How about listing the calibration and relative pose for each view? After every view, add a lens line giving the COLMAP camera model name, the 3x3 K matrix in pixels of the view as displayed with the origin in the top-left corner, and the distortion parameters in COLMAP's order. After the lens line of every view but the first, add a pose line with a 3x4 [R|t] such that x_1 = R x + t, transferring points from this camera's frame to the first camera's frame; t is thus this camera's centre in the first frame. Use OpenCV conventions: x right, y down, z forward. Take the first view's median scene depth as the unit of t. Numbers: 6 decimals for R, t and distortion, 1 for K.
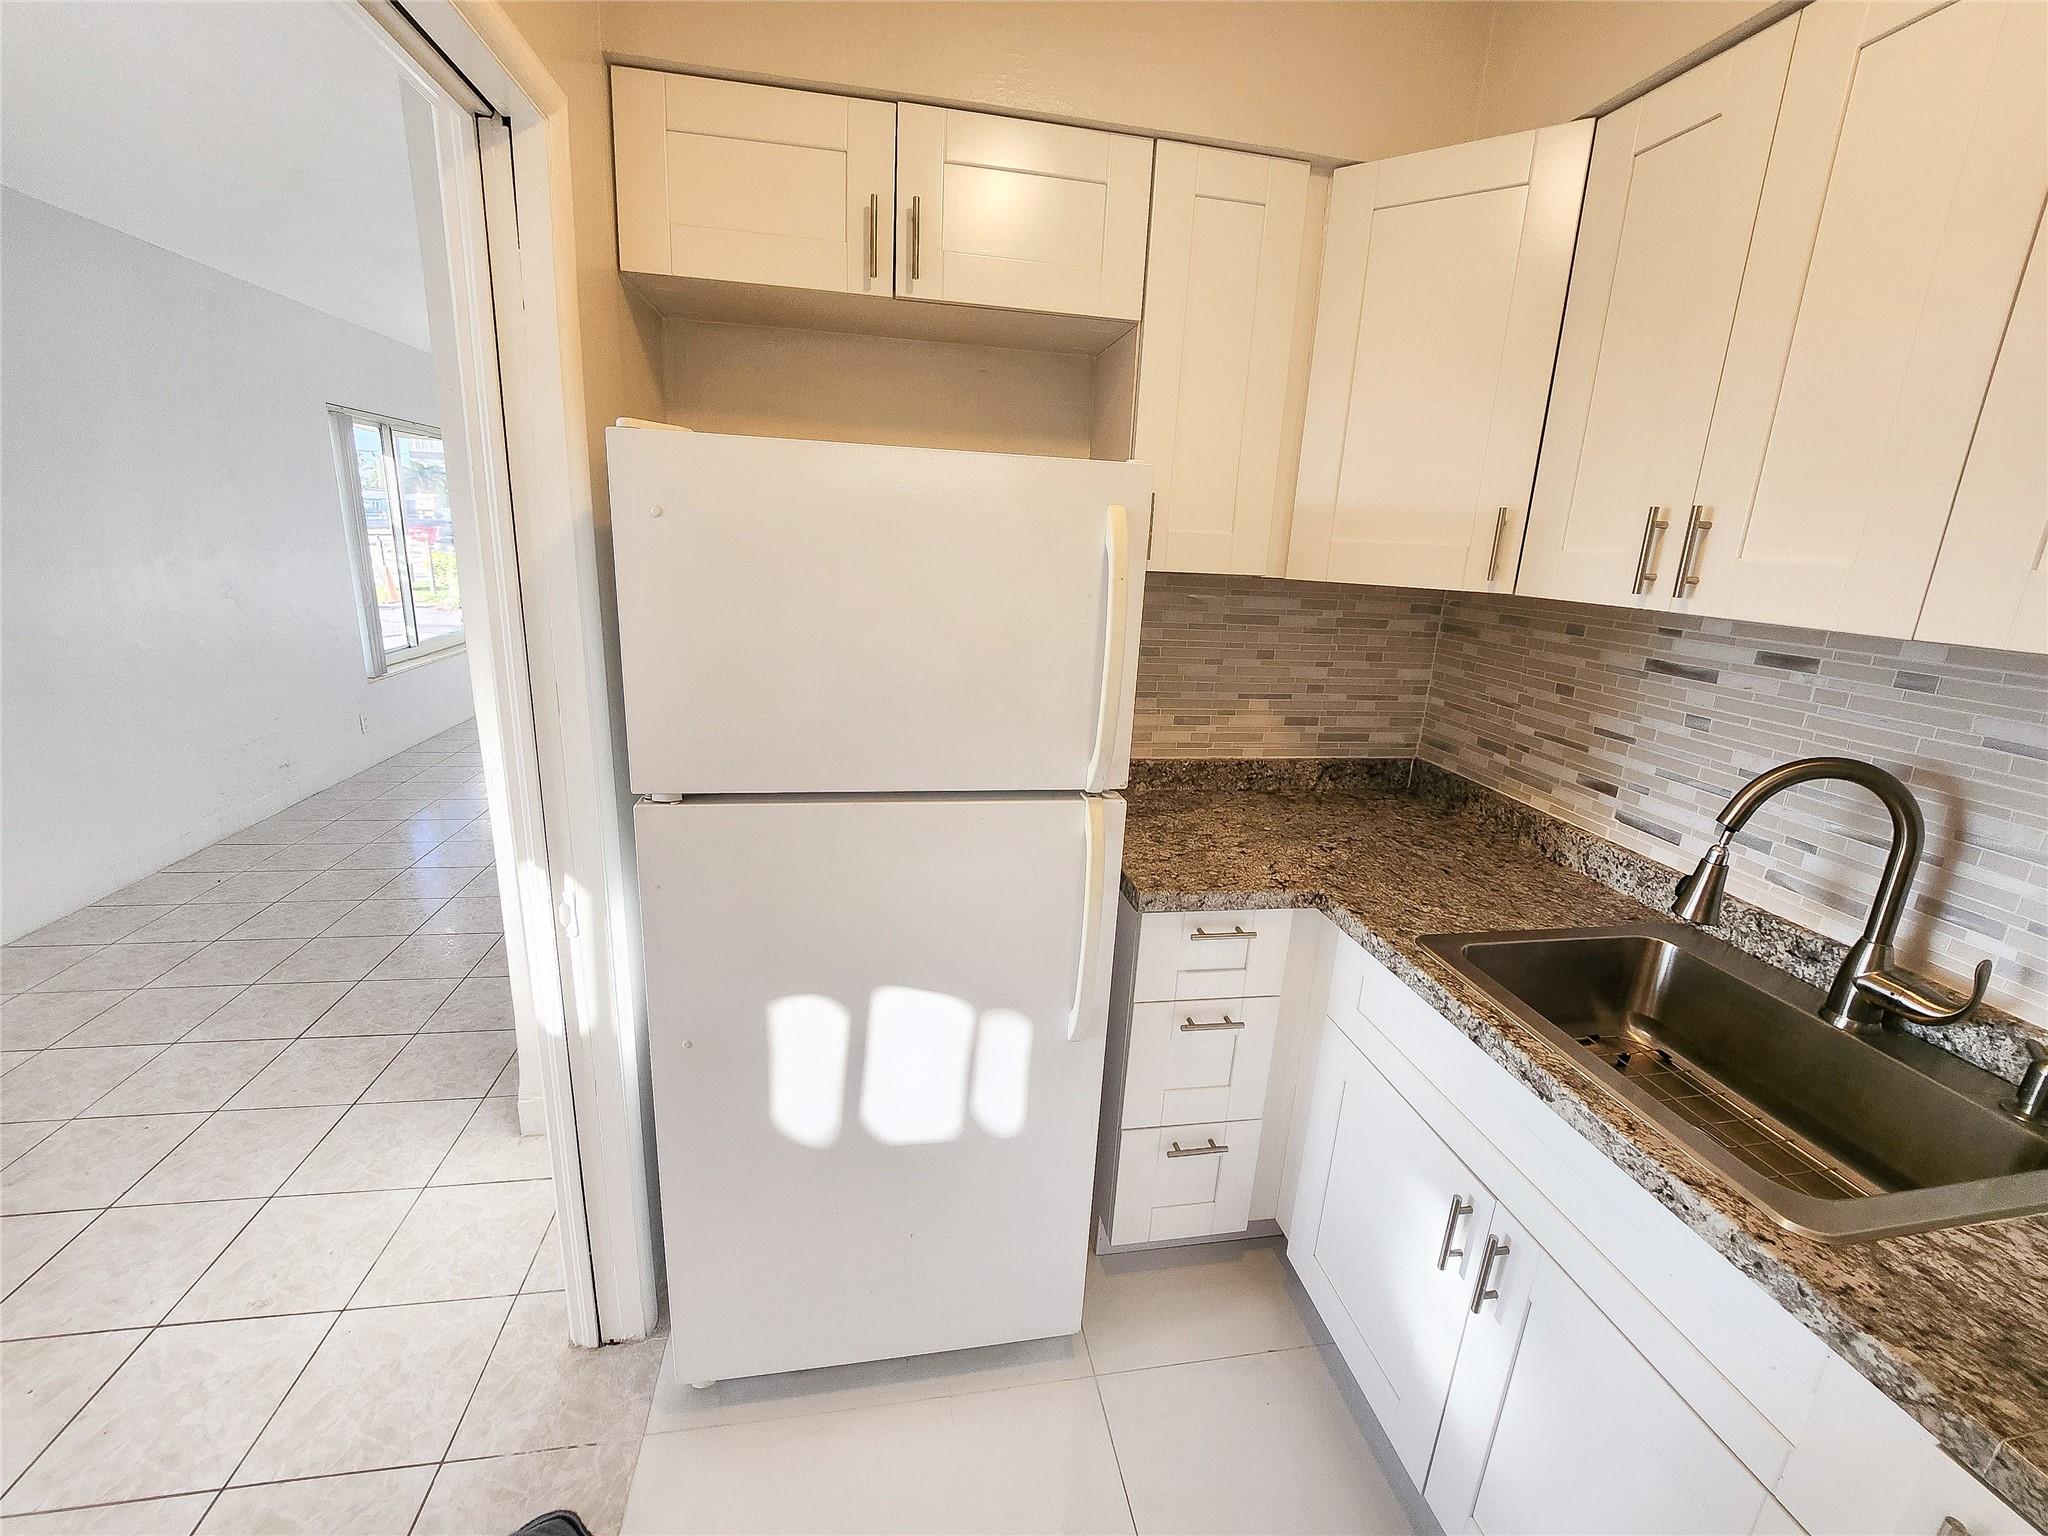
lens RADIAL K [[822.2, 0, 1018.6], [0, 822.2, 749.6], [0, 0, 1]] dist [-0.015209, -0.001108]
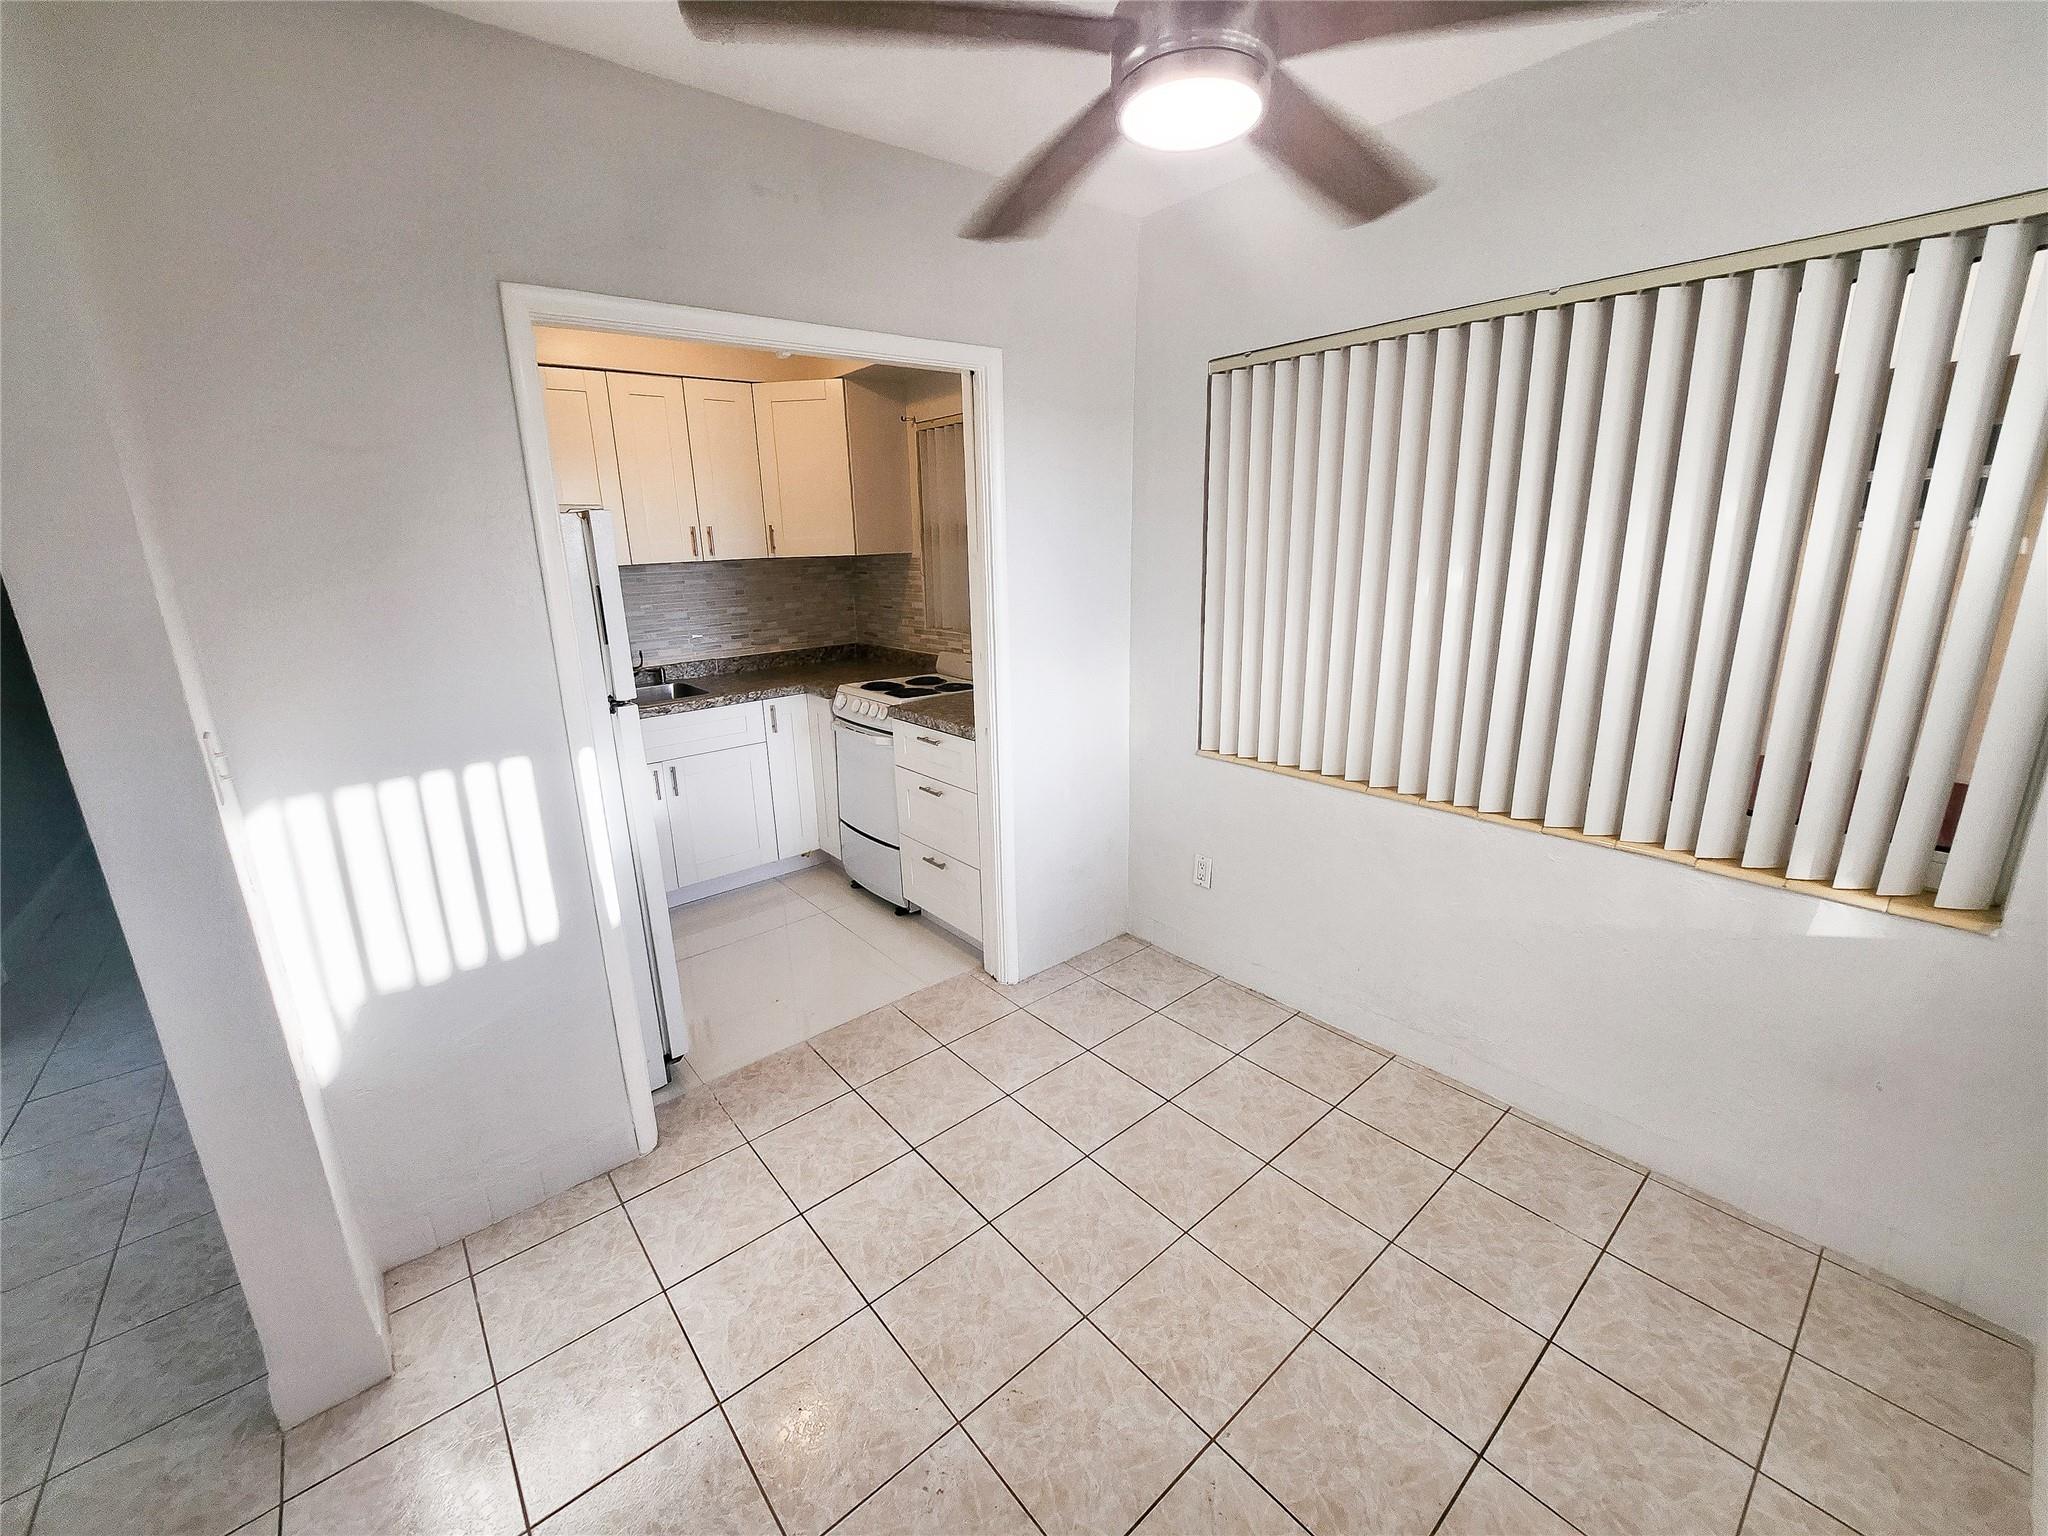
lens RADIAL K [[822.2, 0, 1016.9], [0, 822.2, 744.0], [0, 0, 1]] dist [-0.015209, -0.001108]
pose [[-0.499908, -0.247057, 0.830093, -1.735526], [0.228449, 0.886891, 0.401541, -0.284026], [-0.835406, 0.390368, -0.386924, 0.710995]]
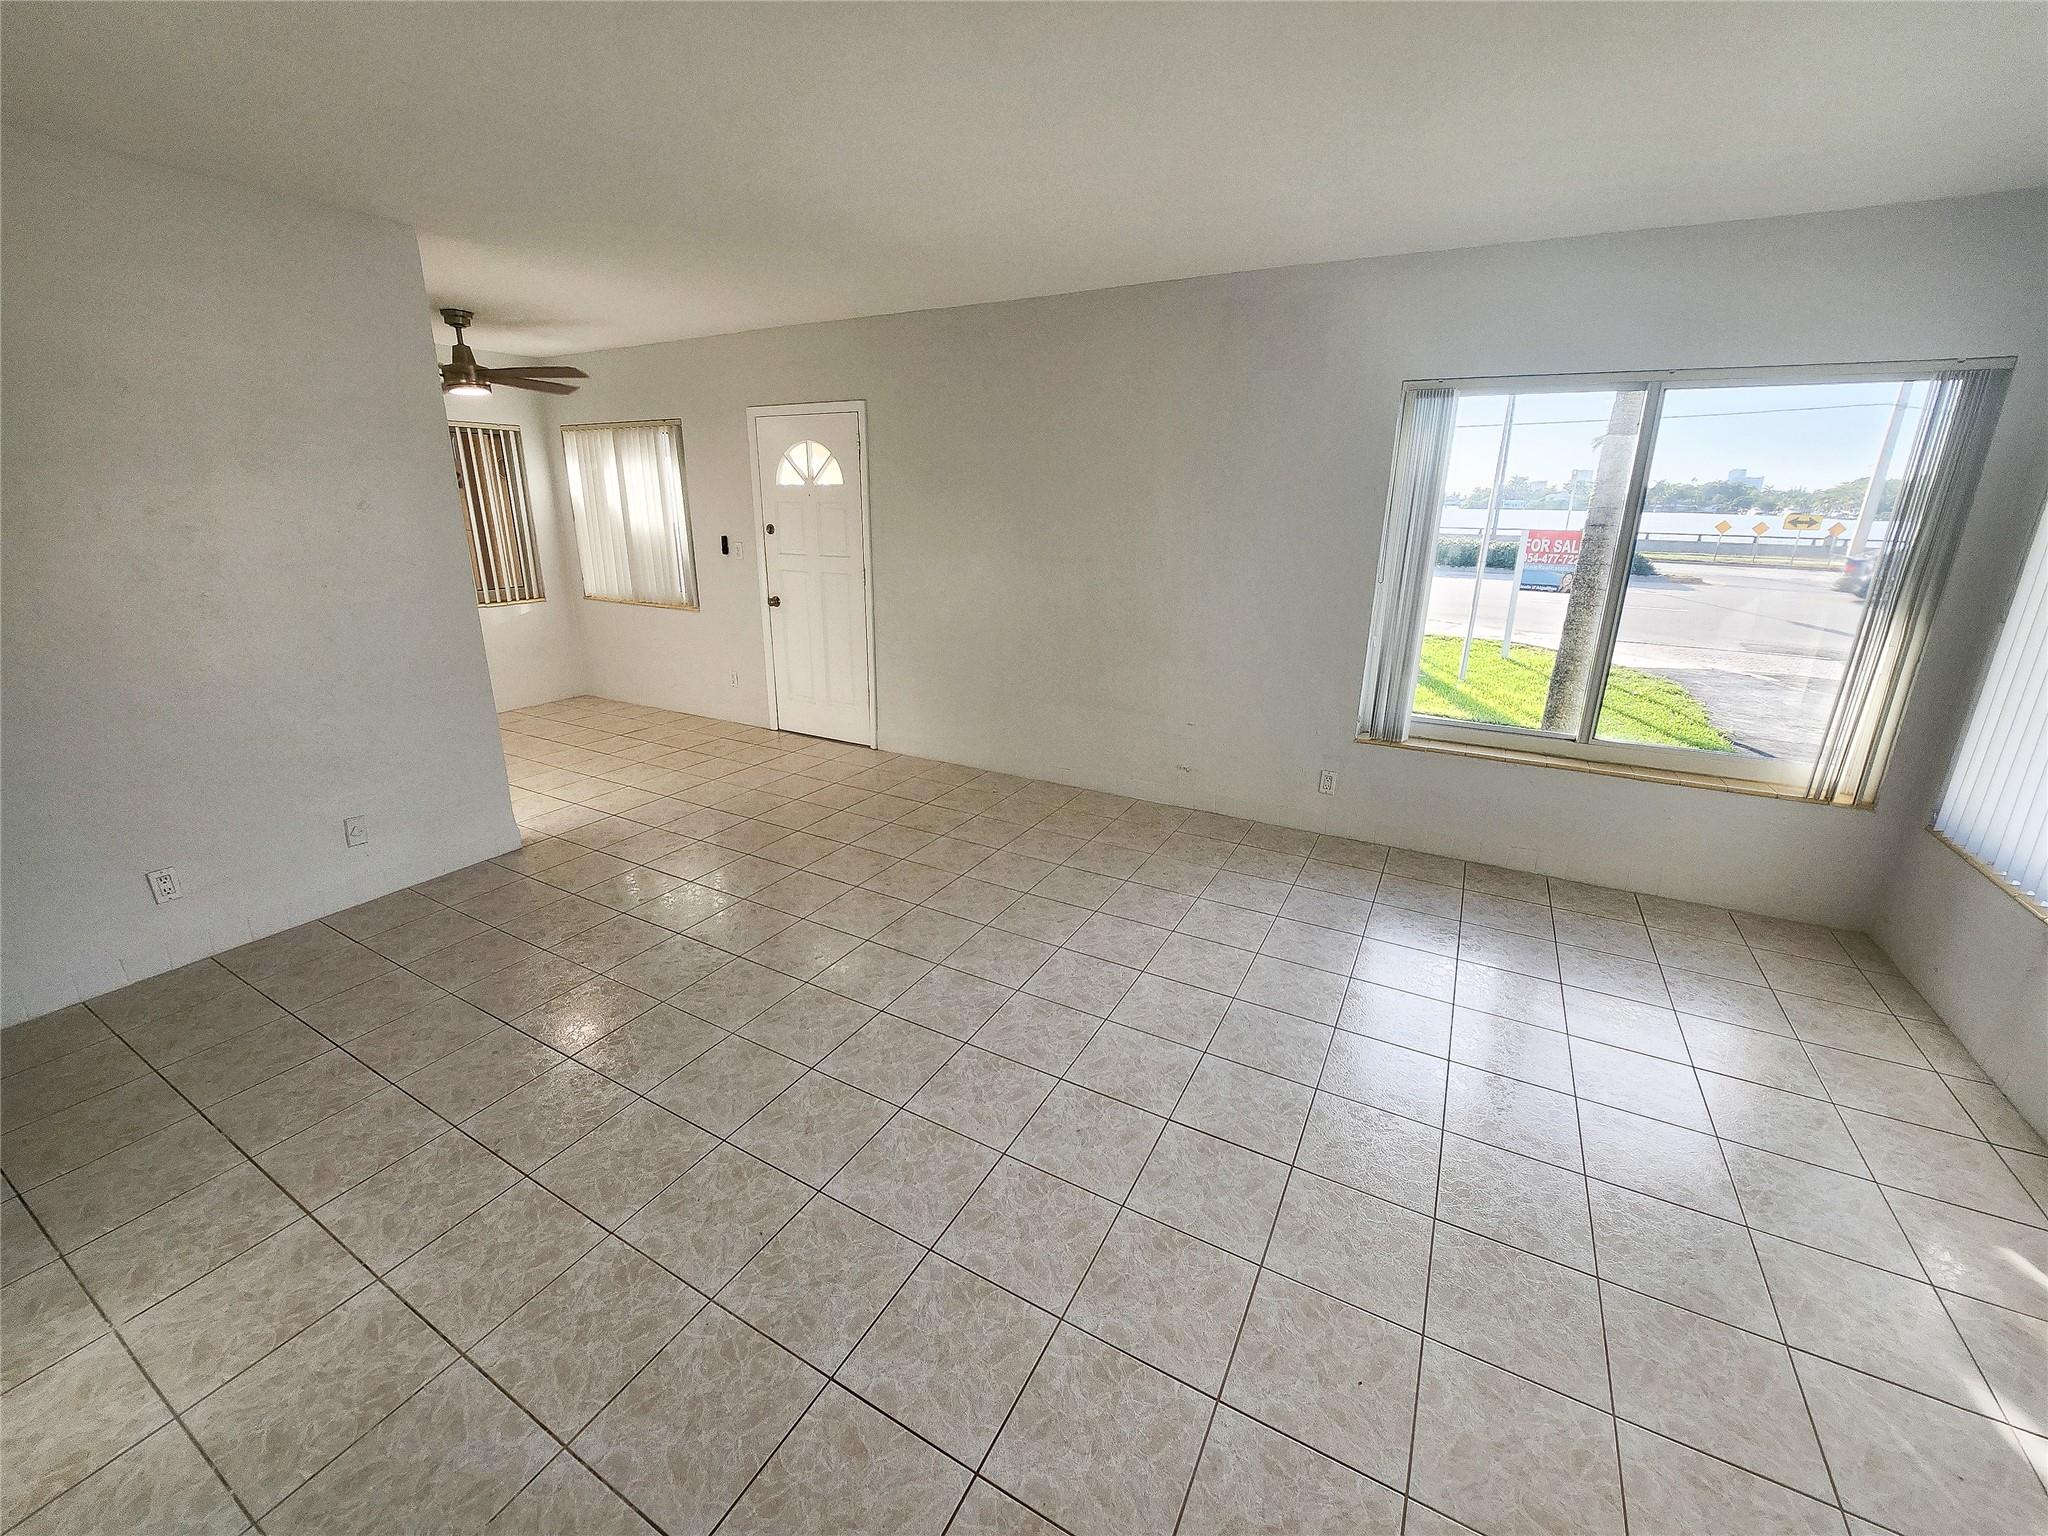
lens RADIAL K [[822.2, 0, 1017.3], [0, 822.2, 754.4], [0, 0, 1]] dist [-0.015209, -0.001108]
pose [[-0.637866, 0.180782, -0.748628, 0.014581], [-0.234117, 0.880540, 0.412115, -0.947944], [0.733700, 0.438141, -0.519342, 3.461066]]
